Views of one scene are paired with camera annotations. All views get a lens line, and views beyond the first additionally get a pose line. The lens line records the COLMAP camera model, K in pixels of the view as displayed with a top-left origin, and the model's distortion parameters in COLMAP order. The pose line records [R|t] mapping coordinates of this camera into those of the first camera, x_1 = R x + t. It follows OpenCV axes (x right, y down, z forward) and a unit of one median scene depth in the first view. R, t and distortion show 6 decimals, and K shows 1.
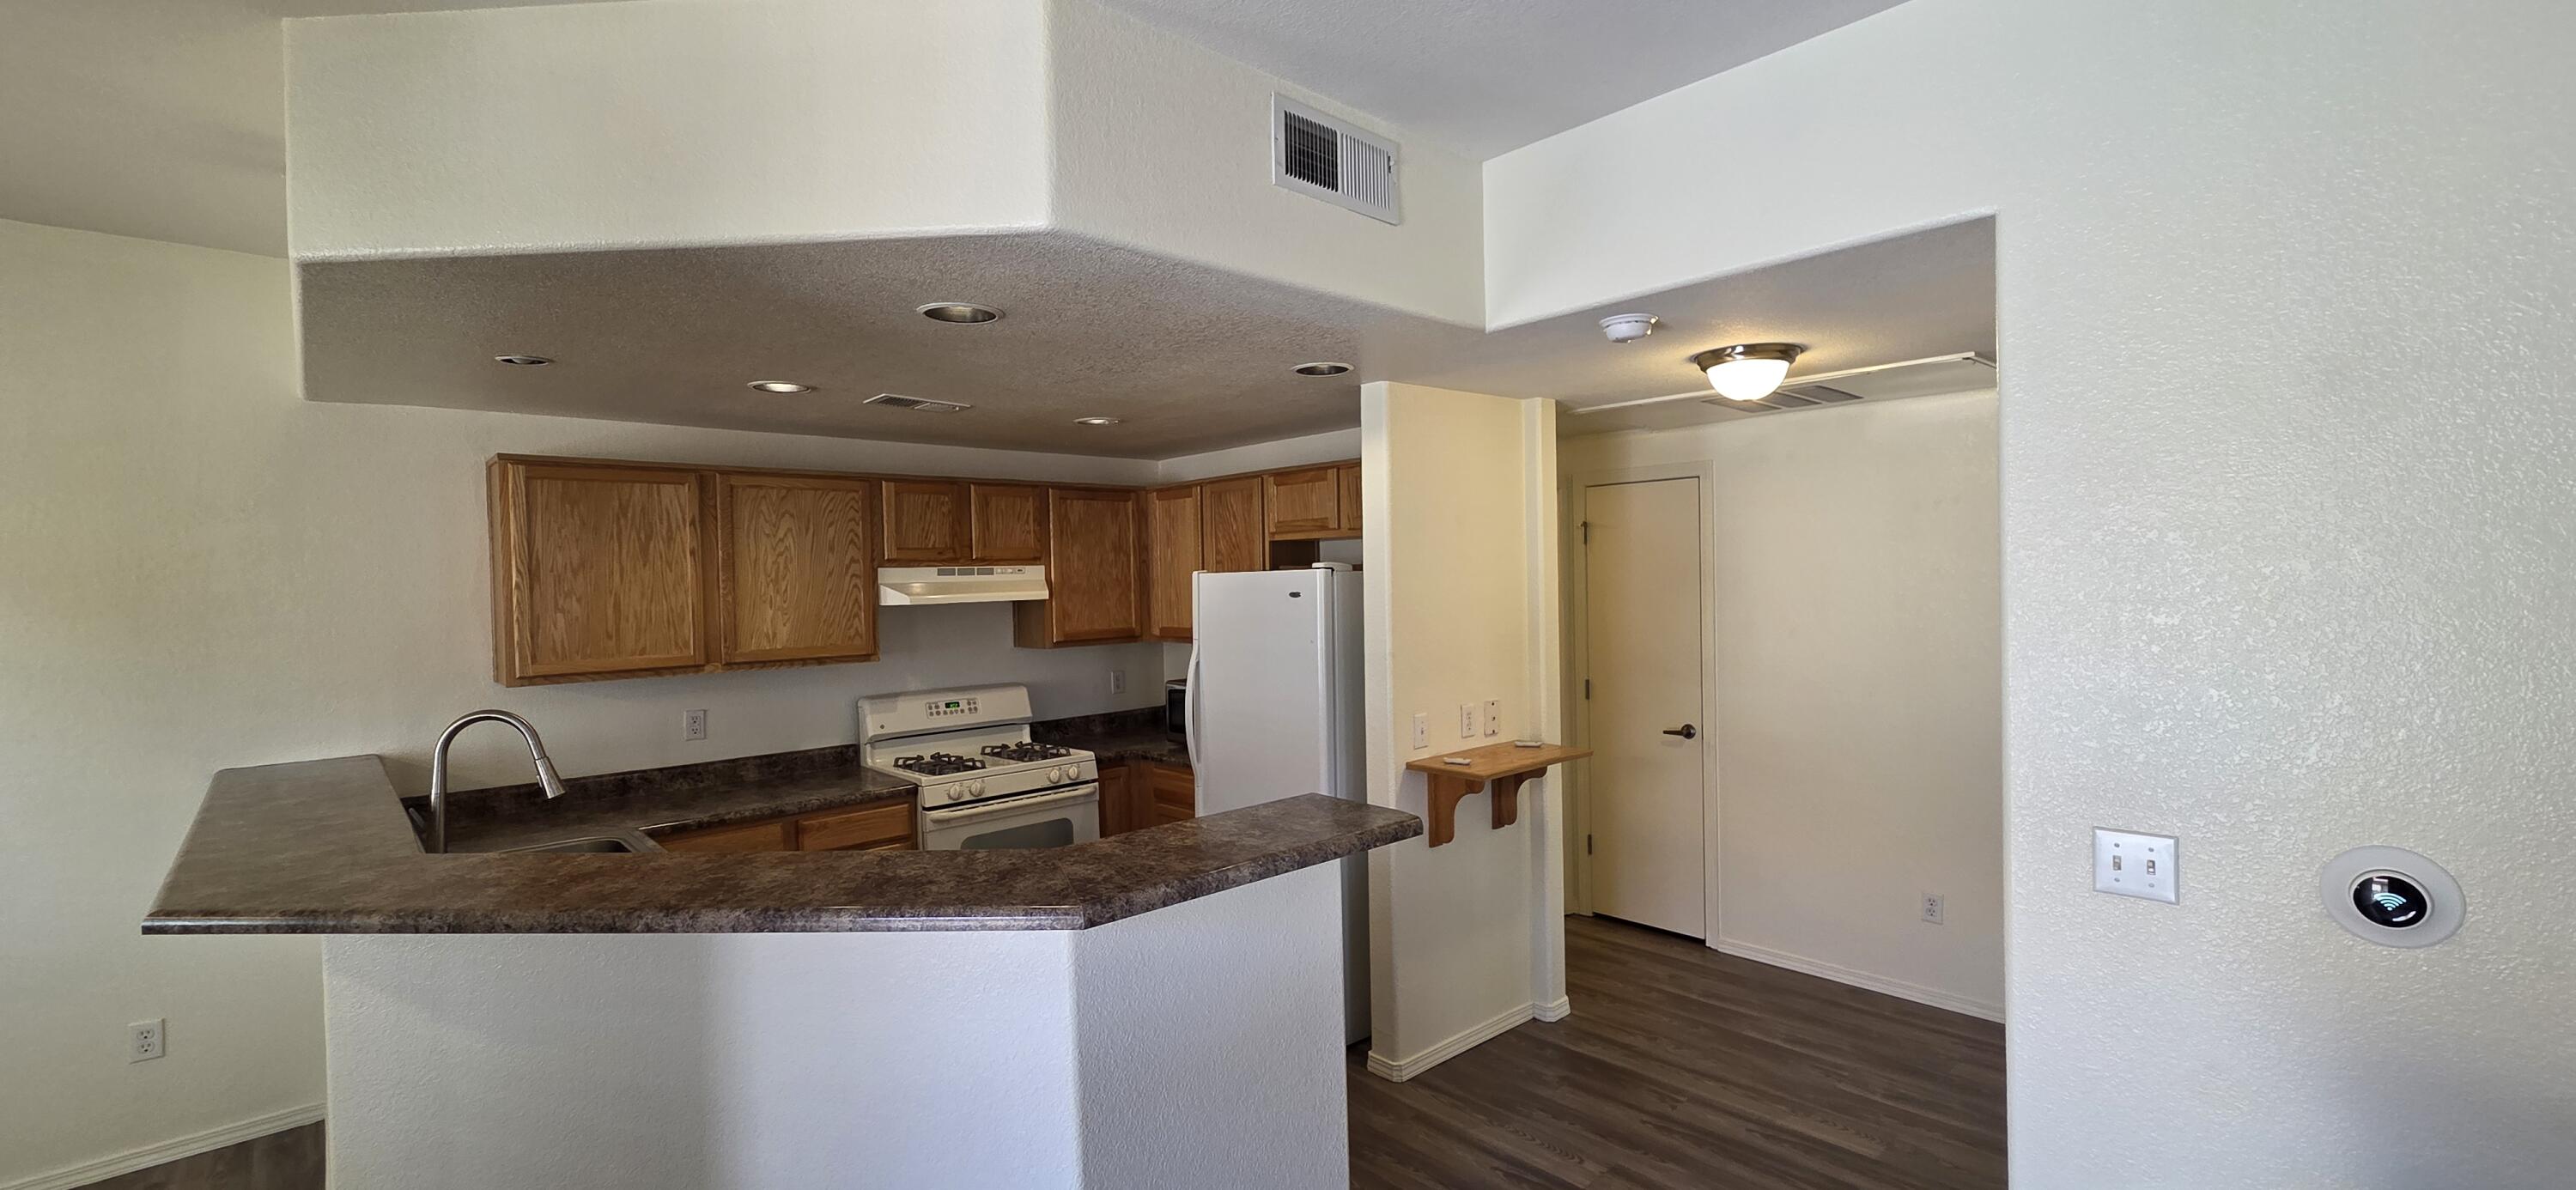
lens RADIAL K [[1026.3, 0, 1288.0], [0, 1026.3, 595.0], [0, 0, 1]] dist [-0.003247, -0.000415]
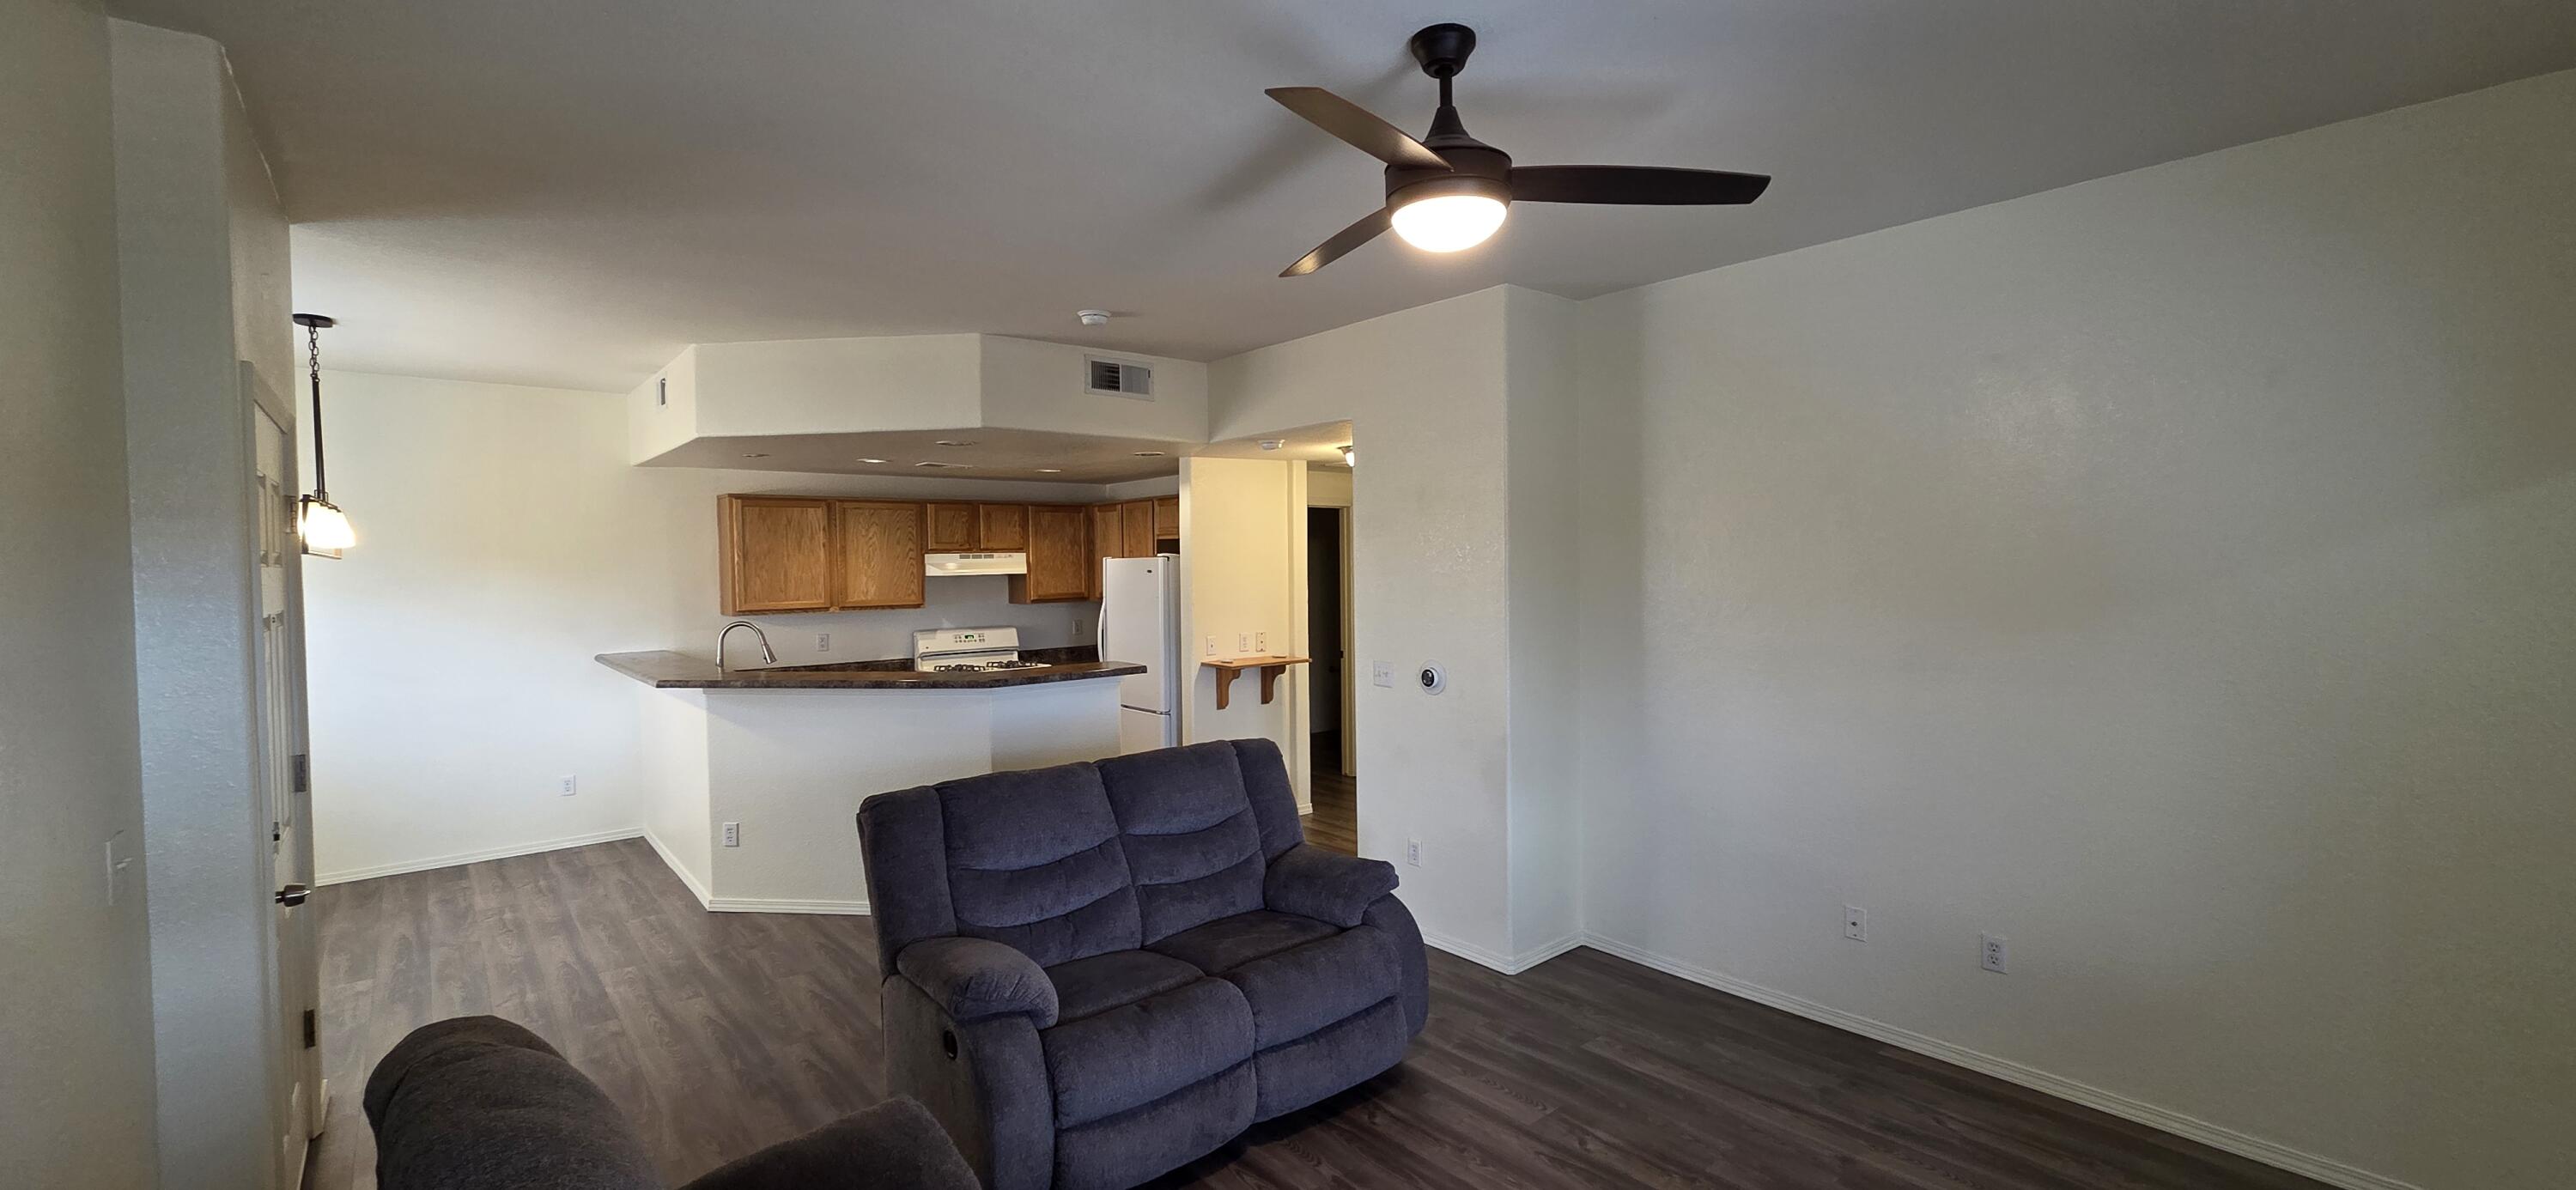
lens RADIAL K [[1065.9, 0, 1288.0], [0, 1065.9, 595.0], [0, 0, 1]] dist [0.002526, -0.000126]
pose [[0.997890, 0.009762, -0.064195, 0.311723], [-0.008695, 0.999820, 0.016877, 0.006564], [0.064349, -0.016283, 0.997795, -0.718955]]
